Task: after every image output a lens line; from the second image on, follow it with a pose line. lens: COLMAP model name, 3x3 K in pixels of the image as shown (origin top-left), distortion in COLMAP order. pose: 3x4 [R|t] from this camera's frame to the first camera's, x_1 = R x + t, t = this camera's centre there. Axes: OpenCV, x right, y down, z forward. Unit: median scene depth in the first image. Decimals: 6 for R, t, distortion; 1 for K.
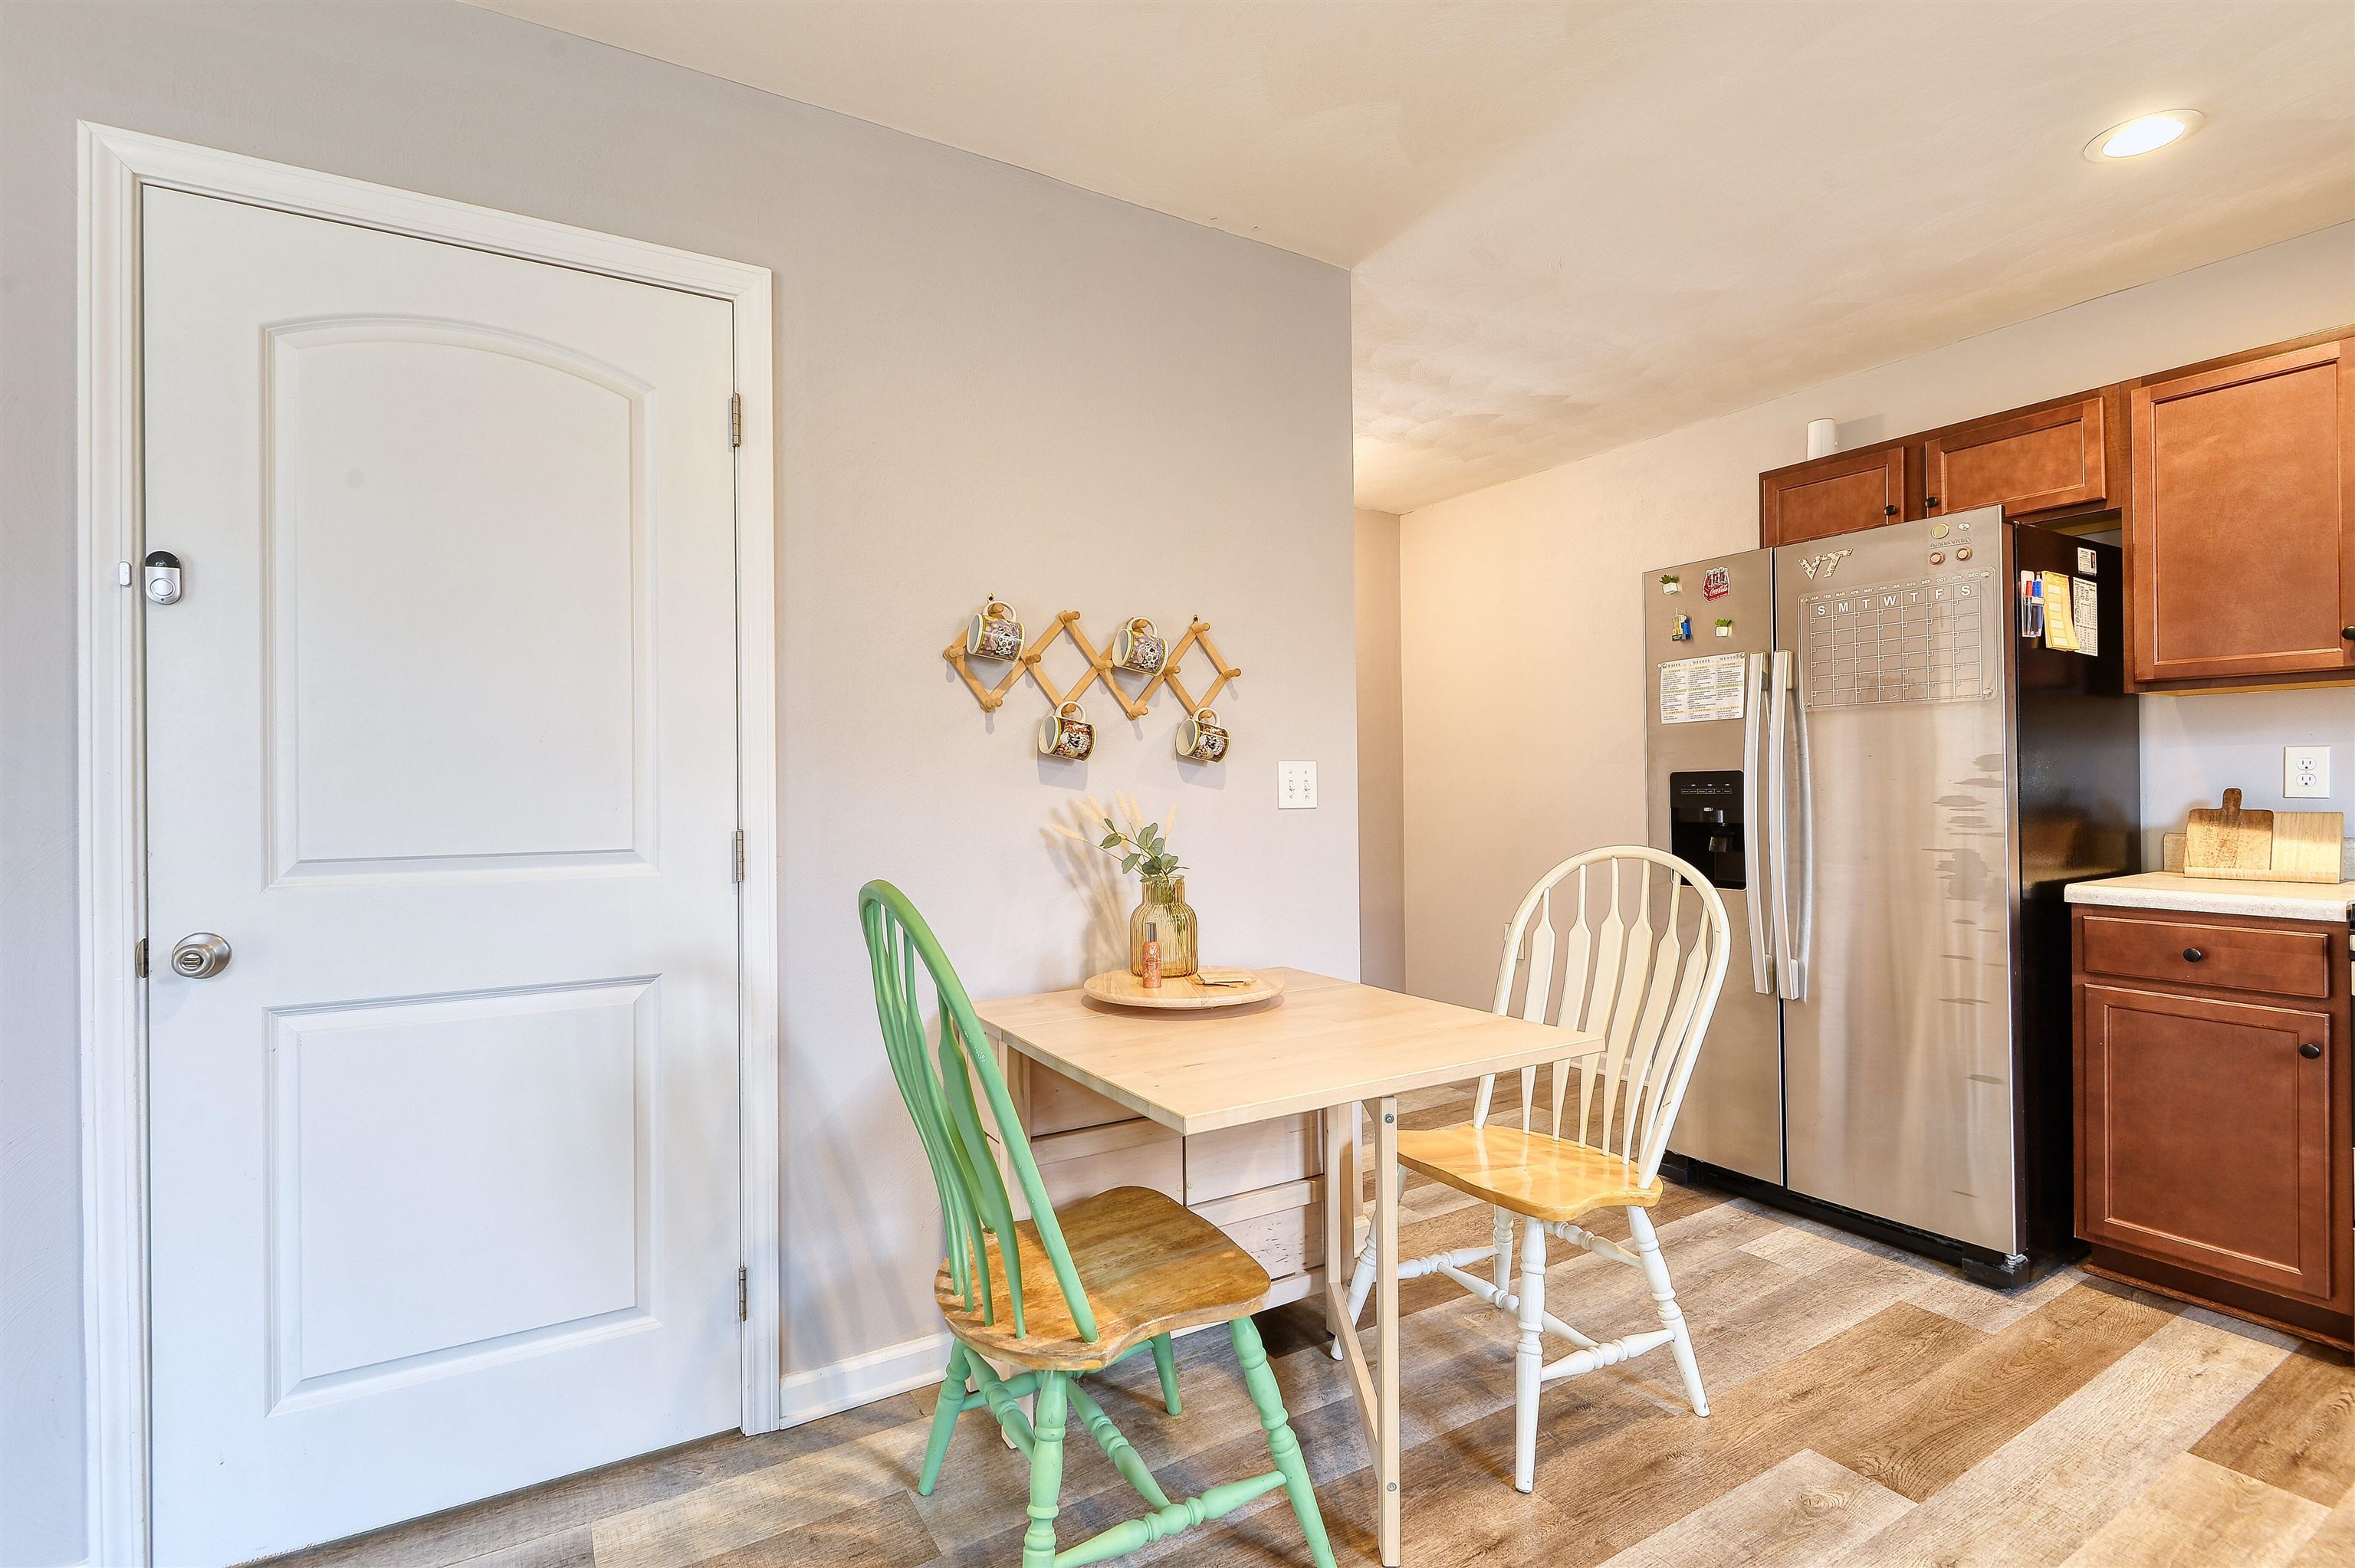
lens RADIAL K [[1113.5, 0, 1186.5], [0, 1113.5, 776.4], [0, 0, 1]] dist [-0.000384, -0.001830]
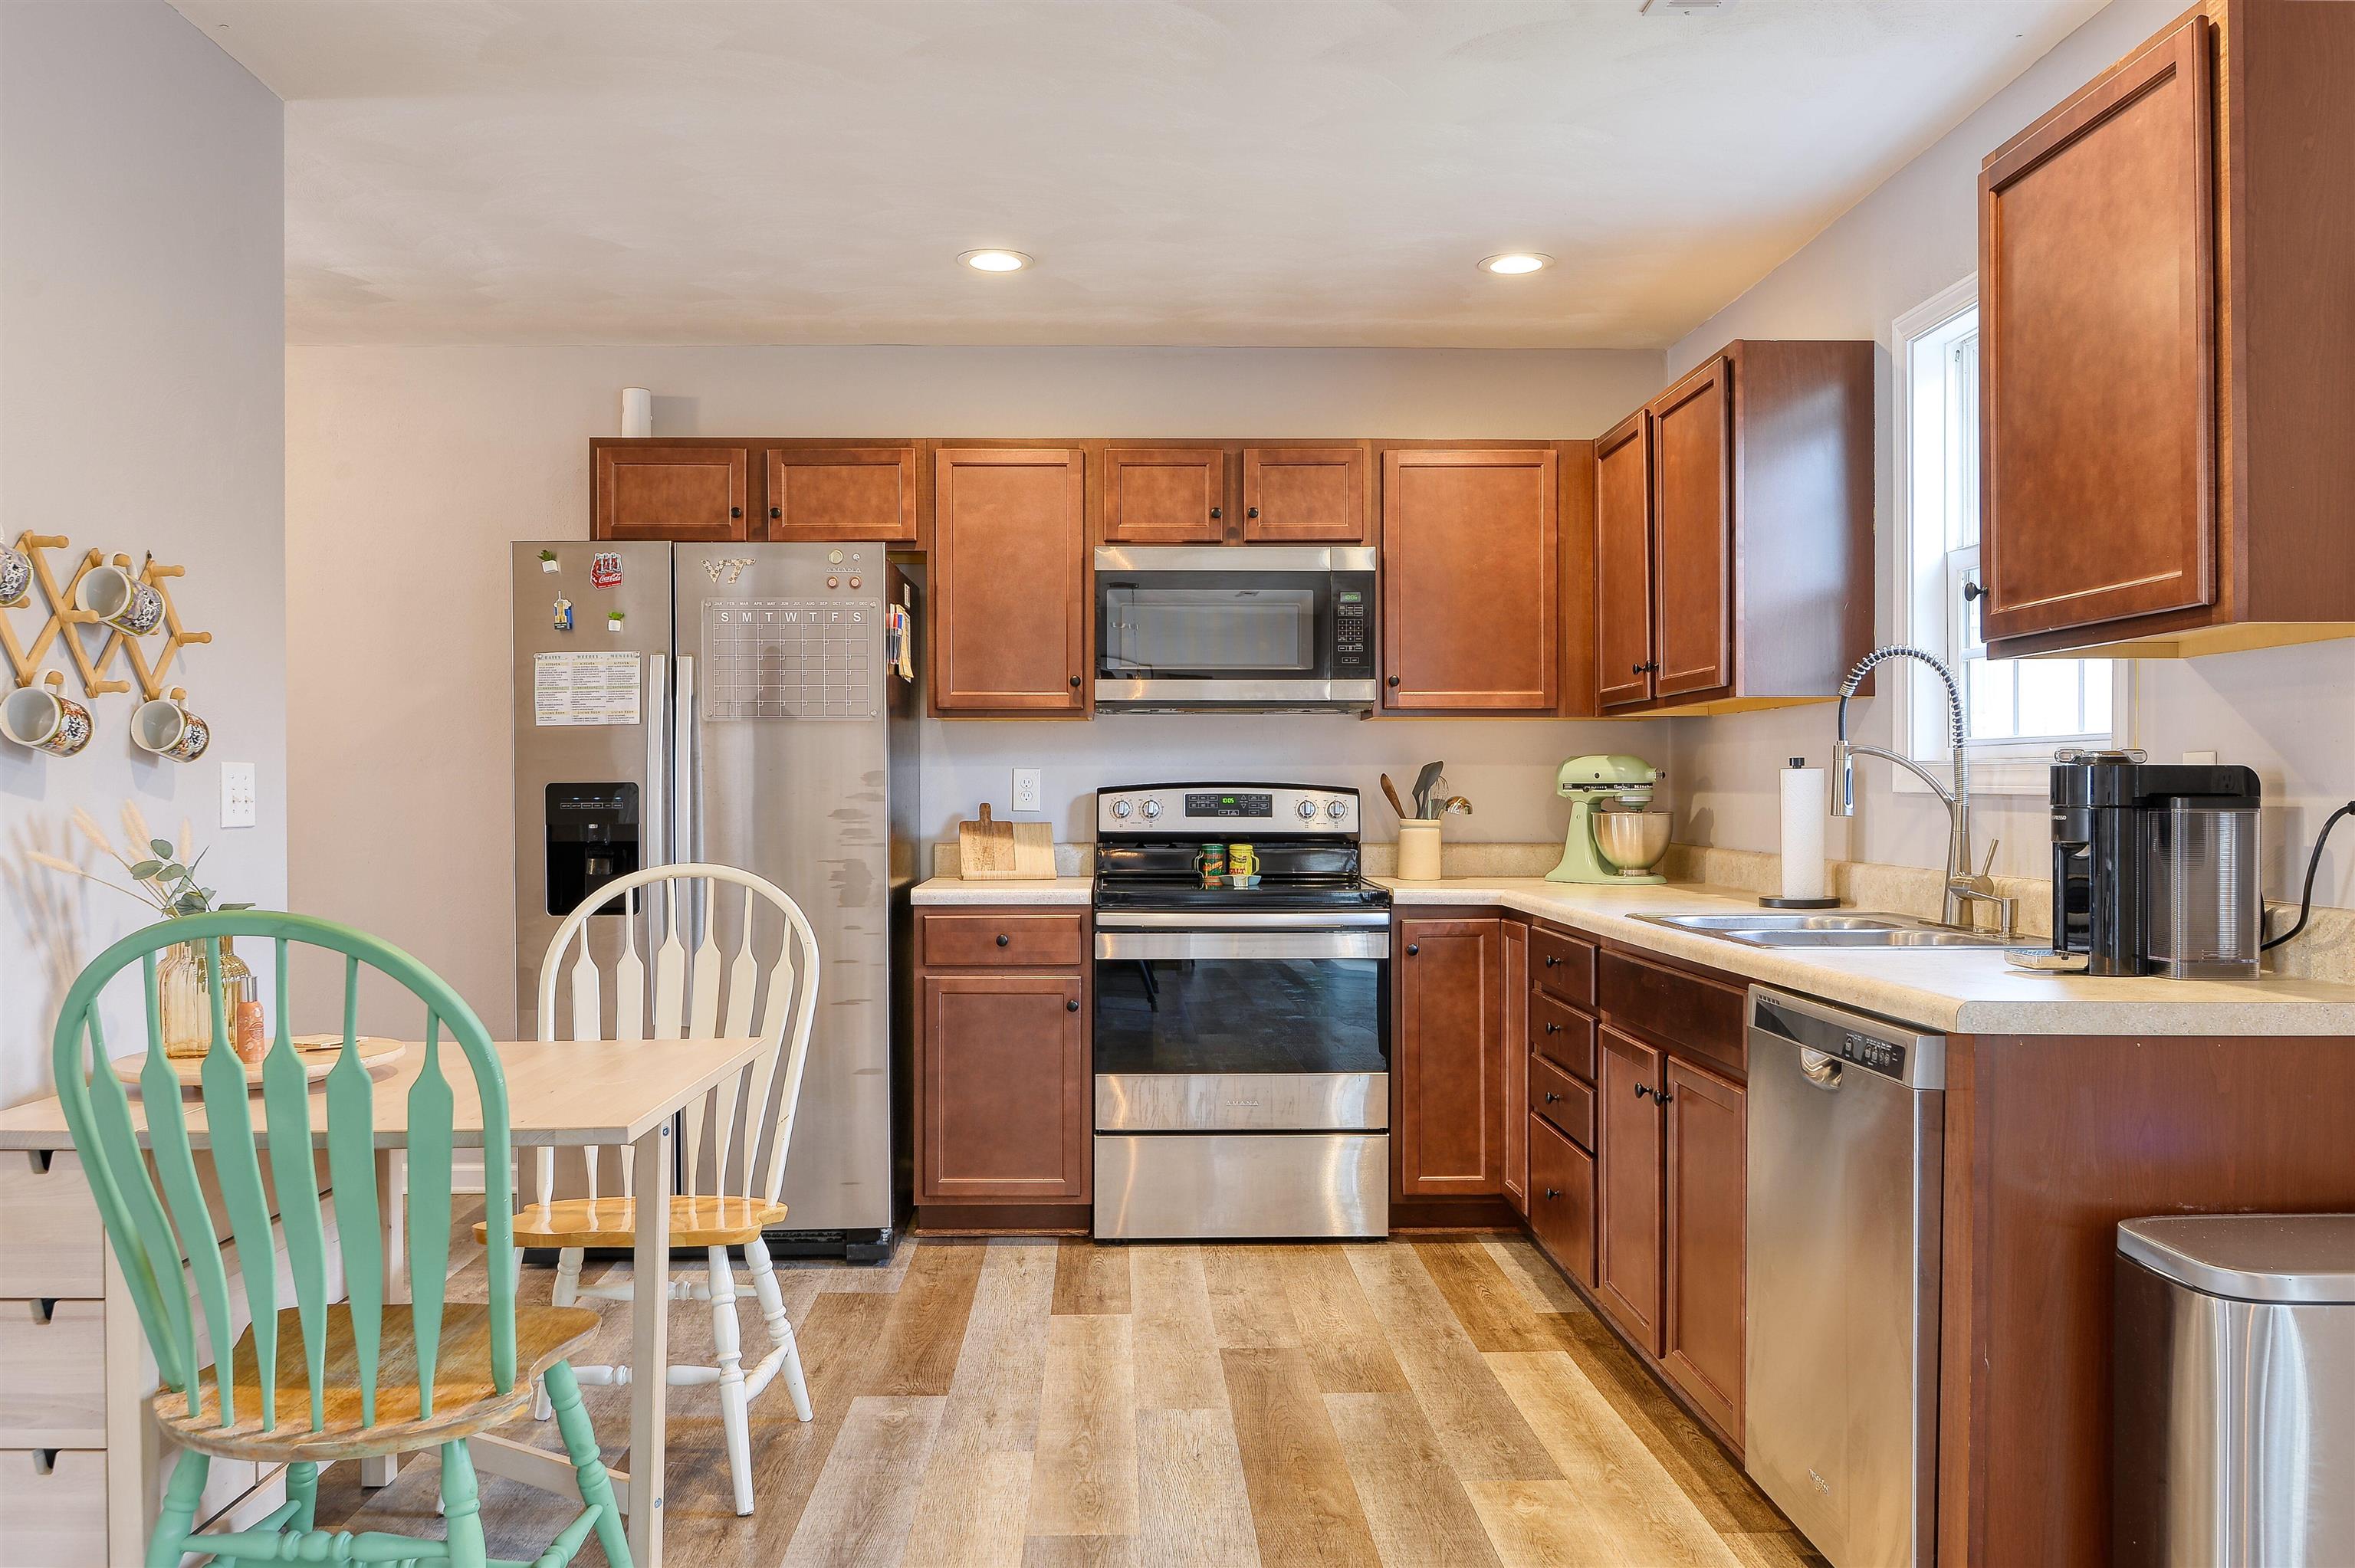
lens RADIAL K [[1809.4, 0, 1187.7], [0, 1809.4, 789.8], [0, 0, 1]] dist [0.004047, 0.000867]
pose [[0.493197, 0.009412, 0.869867, -0.647731], [-0.009158, 0.999942, -0.005627, 0.005739], [-0.869870, -0.005191, 0.493254, -0.131892]]
